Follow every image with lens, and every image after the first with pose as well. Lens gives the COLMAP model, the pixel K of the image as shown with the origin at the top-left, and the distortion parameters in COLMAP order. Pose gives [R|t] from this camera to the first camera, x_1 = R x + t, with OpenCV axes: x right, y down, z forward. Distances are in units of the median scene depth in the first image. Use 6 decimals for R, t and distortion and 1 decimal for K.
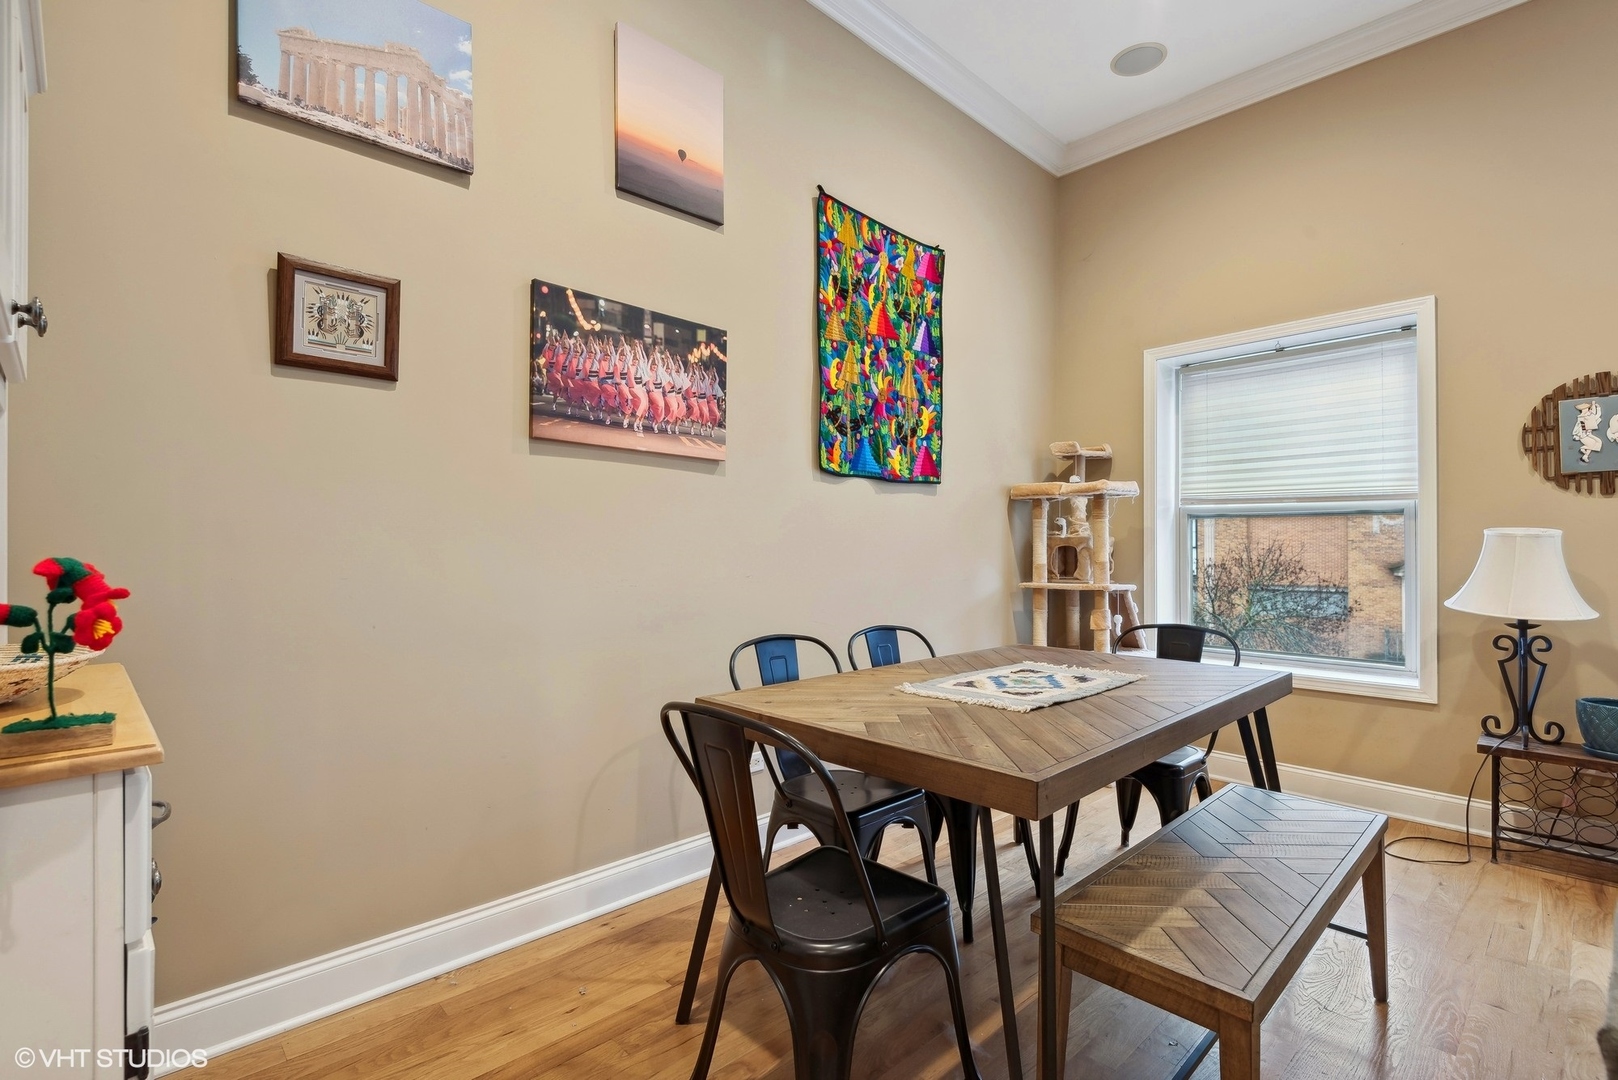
lens RADIAL K [[744.0, 0, 806.4], [0, 744.0, 538.8], [0, 0, 1]] dist [0.008872, -0.005096]
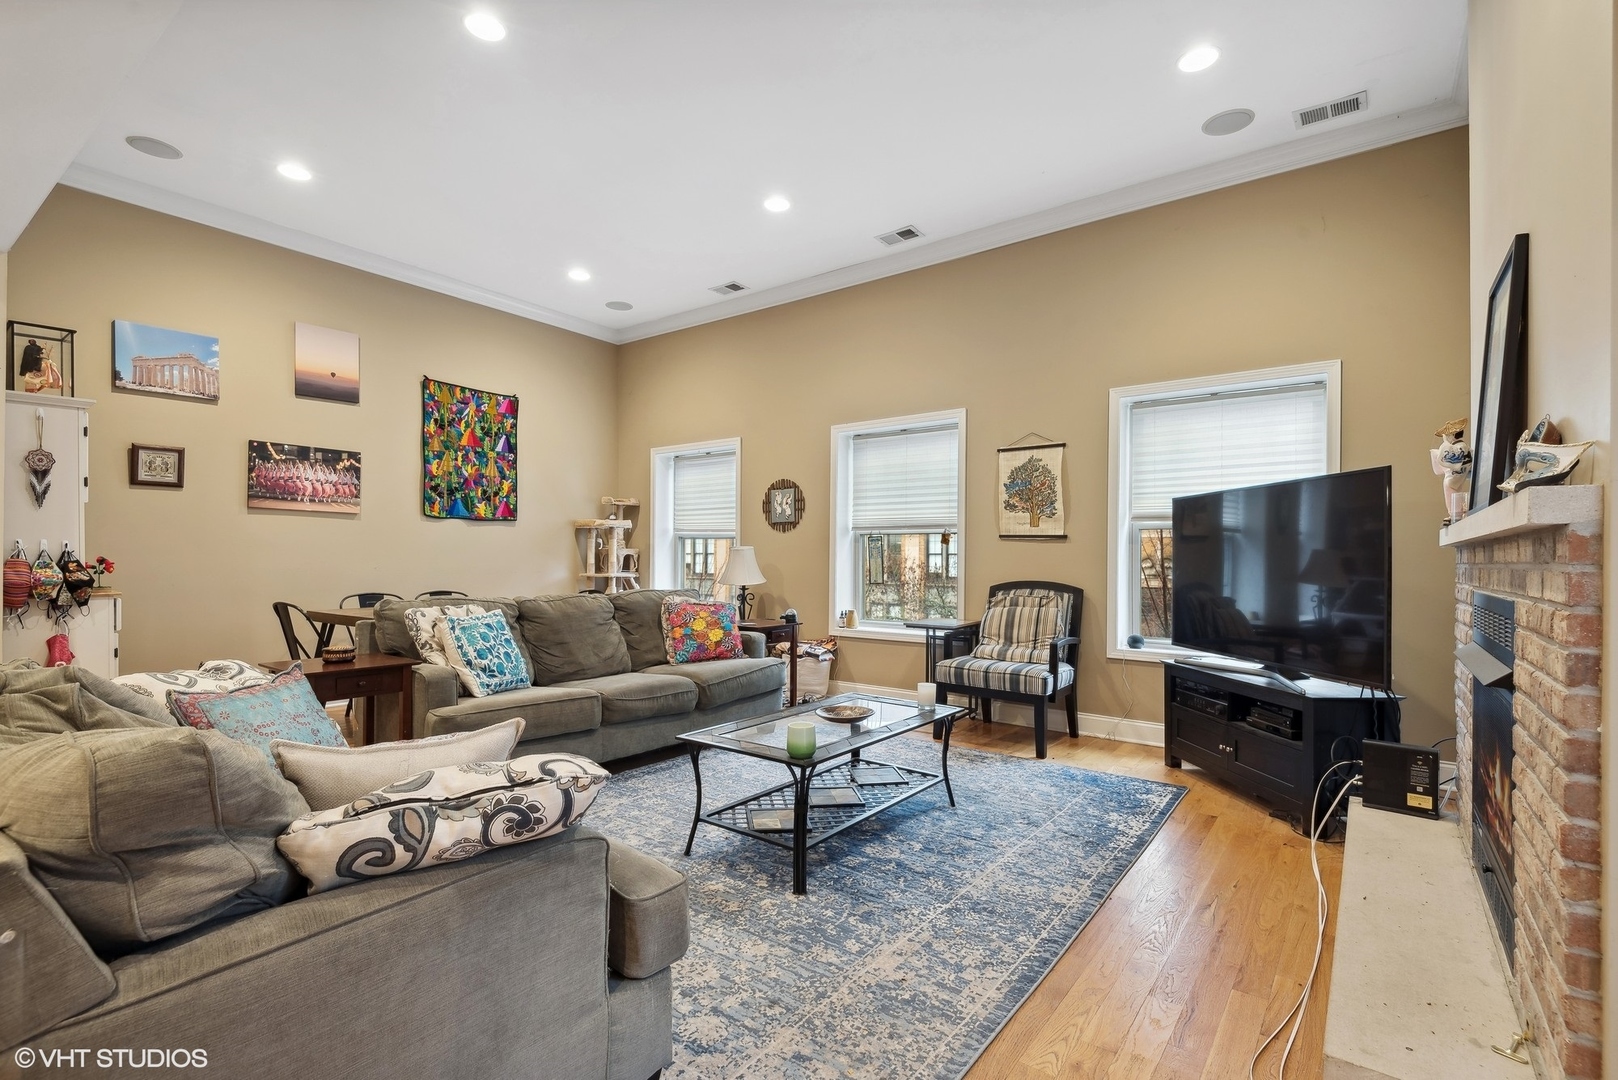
lens RADIAL K [[744.0, 0, 811.6], [0, 744.0, 552.8], [0, 0, 1]] dist [0.008872, -0.005096]
pose [[0.986201, 0.004612, 0.165488, 0.746836], [-0.005863, 0.999958, 0.007071, -0.012234], [-0.165449, -0.007944, 0.986186, -1.218654]]
